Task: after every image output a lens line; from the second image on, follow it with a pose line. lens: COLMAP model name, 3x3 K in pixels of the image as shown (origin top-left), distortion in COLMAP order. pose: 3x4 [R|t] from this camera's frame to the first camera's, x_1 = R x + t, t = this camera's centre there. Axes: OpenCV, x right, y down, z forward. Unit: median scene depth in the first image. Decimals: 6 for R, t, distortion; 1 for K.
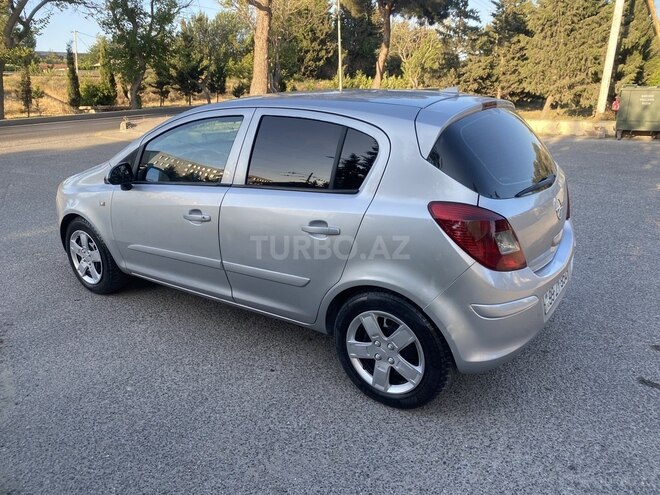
lens RADIAL K [[507.7, 0, 324.7], [0, 507.7, 248.7], [0, 0, 1]] dist [0.008453, -0.003495]
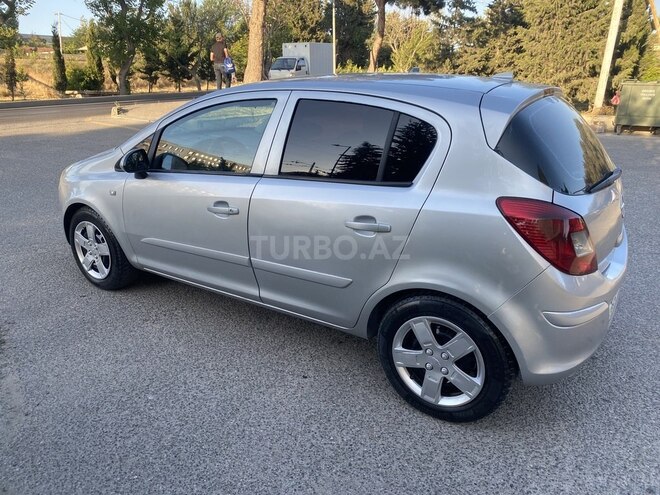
lens RADIAL K [[507.7, 0, 324.3], [0, 507.7, 249.0], [0, 0, 1]] dist [0.008453, -0.003495]
pose [[0.999579, 0.011533, 0.026613, -0.088935], [-0.012029, 0.999756, 0.018552, -0.009878], [-0.026392, -0.018864, 0.999474, 0.075875]]
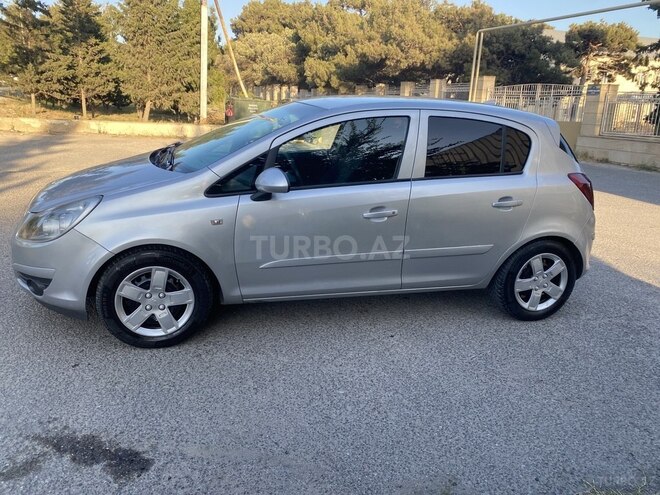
lens RADIAL K [[507.7, 0, 333.0], [0, 507.7, 242.5], [0, 0, 1]] dist [0.008453, -0.003495]
pose [[0.631444, -0.165830, 0.757482, -1.064611], [0.180493, 0.981465, 0.064404, -0.085138], [-0.754122, 0.096052, 0.649672, 0.395972]]
